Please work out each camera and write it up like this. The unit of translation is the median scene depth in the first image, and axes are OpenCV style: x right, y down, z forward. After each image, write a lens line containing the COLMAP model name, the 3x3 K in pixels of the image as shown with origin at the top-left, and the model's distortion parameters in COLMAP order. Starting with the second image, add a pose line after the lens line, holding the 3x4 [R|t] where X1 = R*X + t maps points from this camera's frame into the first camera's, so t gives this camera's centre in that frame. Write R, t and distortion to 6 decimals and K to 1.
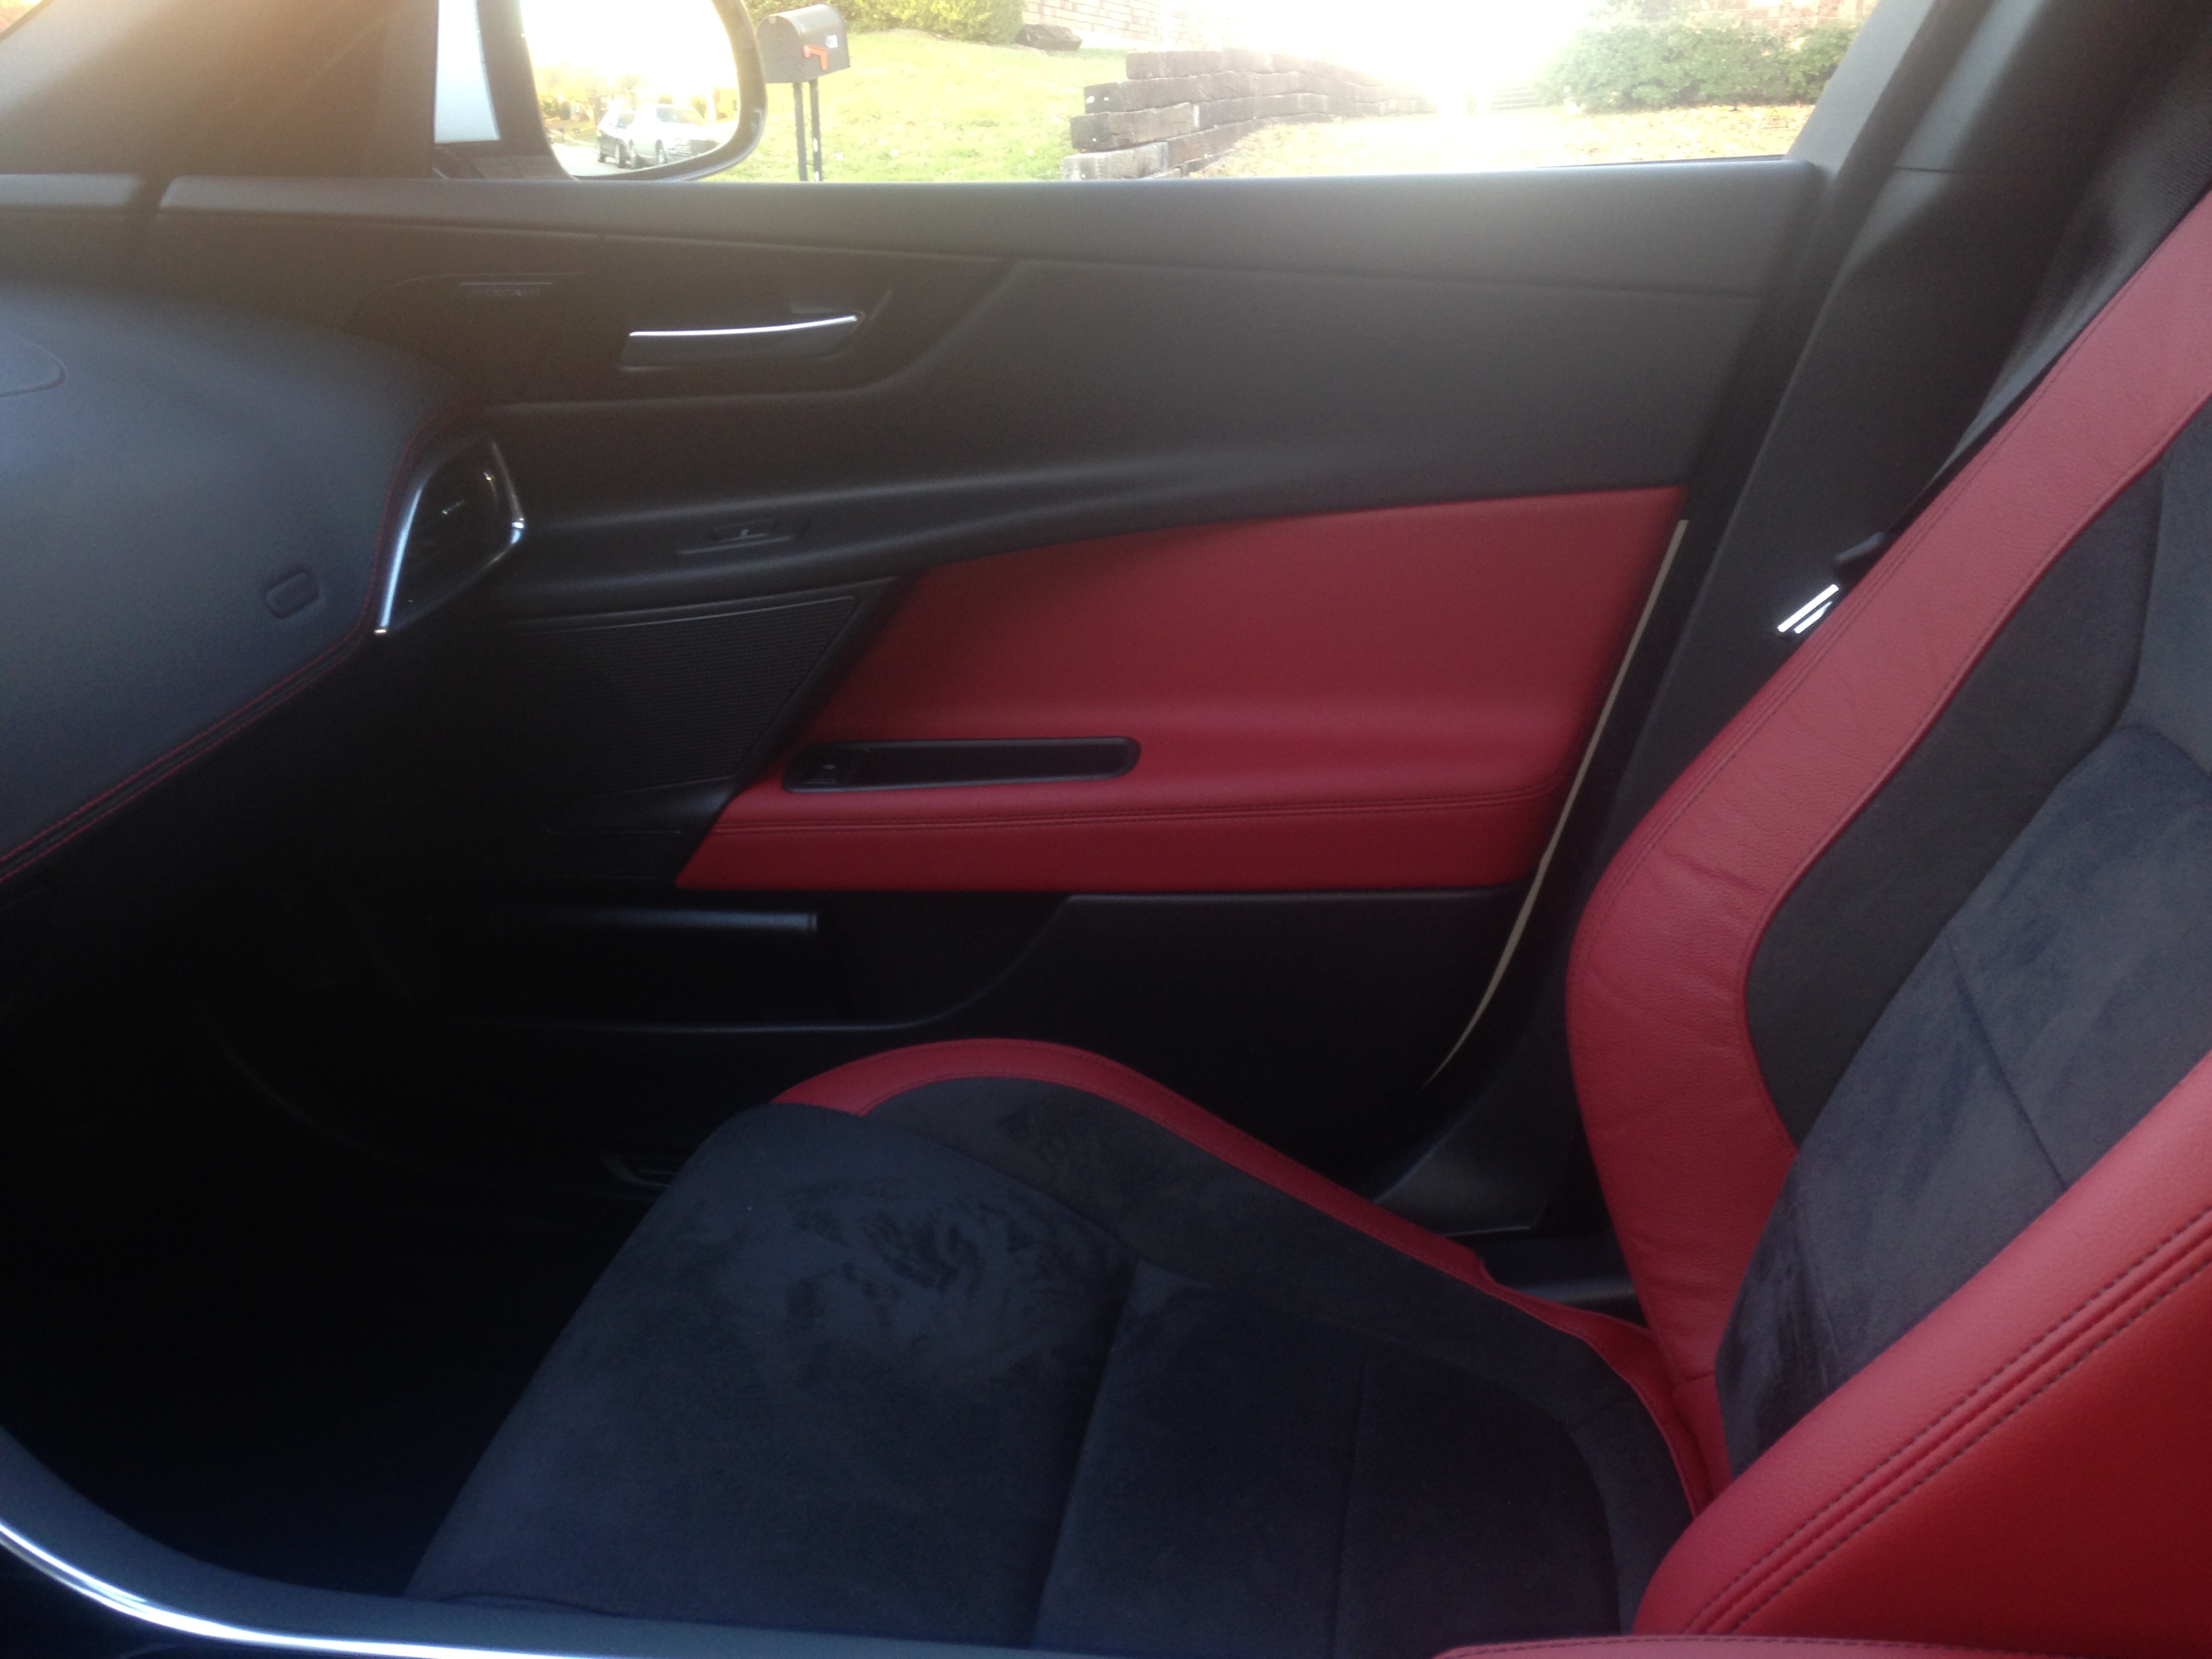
lens RADIAL K [[2136.2, 0, 1106.0], [0, 2136.2, 829.5], [0, 0, 1]] dist [0.191958, -0.001779]
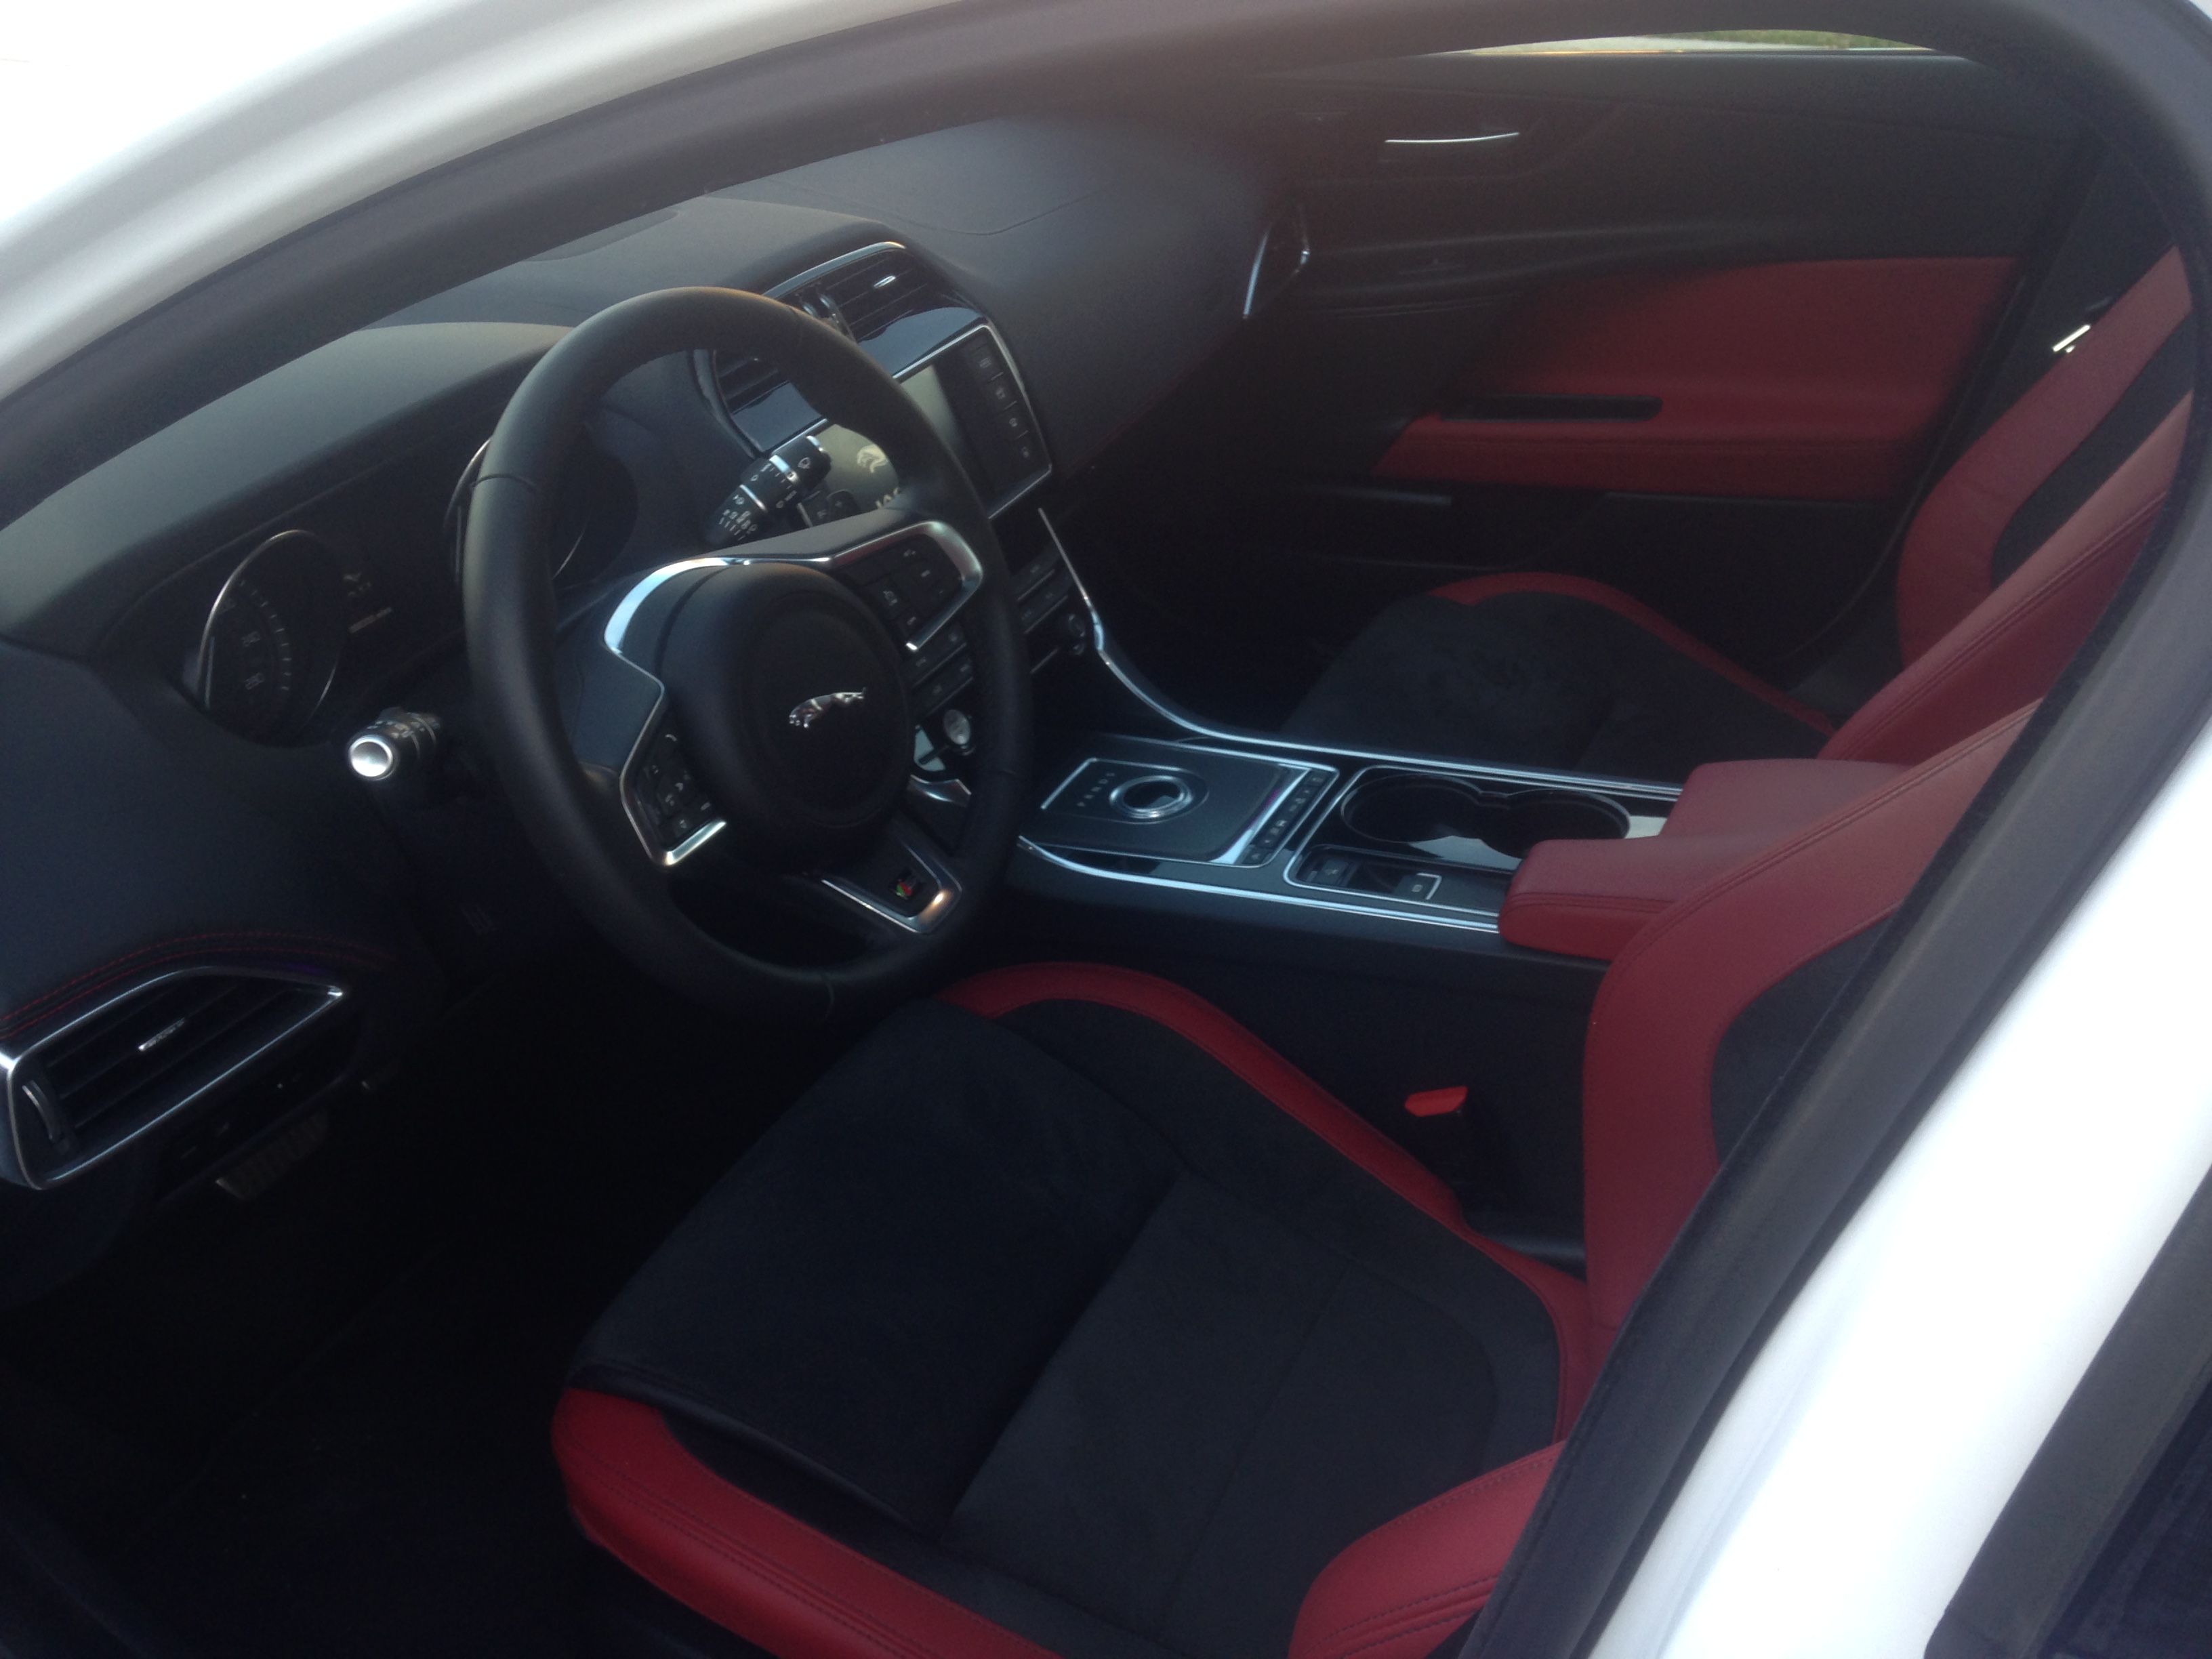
lens RADIAL K [[2136.2, 0, 1106.0], [0, 2136.2, 829.5], [0, 0, 1]] dist [0.191958, -0.001779]
pose [[0.961834, 0.112767, -0.249318, 0.062549], [-0.069047, 0.981671, 0.177636, 0.015980], [0.264780, -0.153641, 0.951991, -0.801976]]
